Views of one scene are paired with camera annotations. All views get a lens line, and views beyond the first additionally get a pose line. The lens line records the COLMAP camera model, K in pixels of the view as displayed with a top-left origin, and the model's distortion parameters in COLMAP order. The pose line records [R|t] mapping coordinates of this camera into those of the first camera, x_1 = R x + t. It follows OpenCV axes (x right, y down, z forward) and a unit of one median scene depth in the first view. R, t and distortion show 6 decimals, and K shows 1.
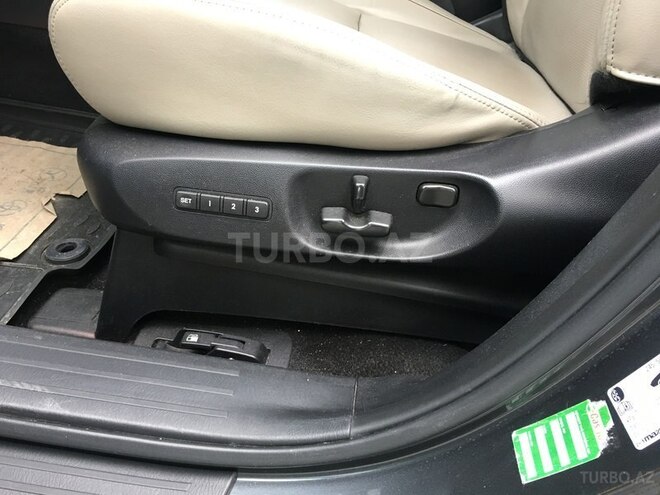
lens RADIAL K [[557.1, 0, 330.0], [0, 557.1, 247.5], [0, 0, 1]] dist [0.077347, -0.112594]
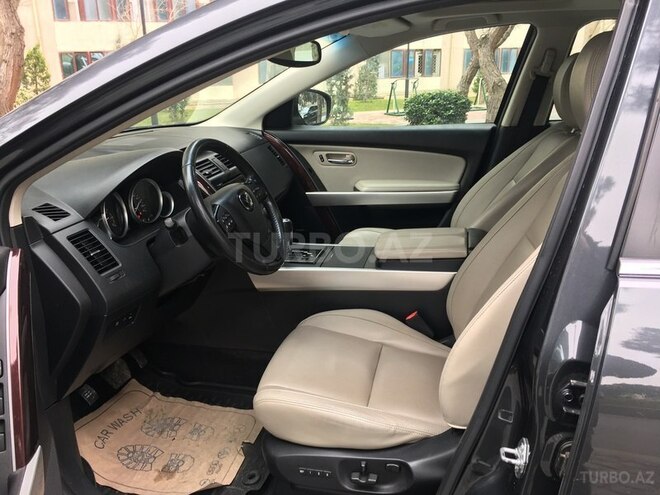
lens RADIAL K [[557.1, 0, 330.0], [0, 557.1, 247.5], [0, 0, 1]] dist [0.077347, -0.112594]
pose [[0.974031, -0.103636, -0.201306, 0.539549], [0.049840, 0.965427, -0.255865, -0.428436], [0.220863, 0.239187, 0.945521, -1.816892]]
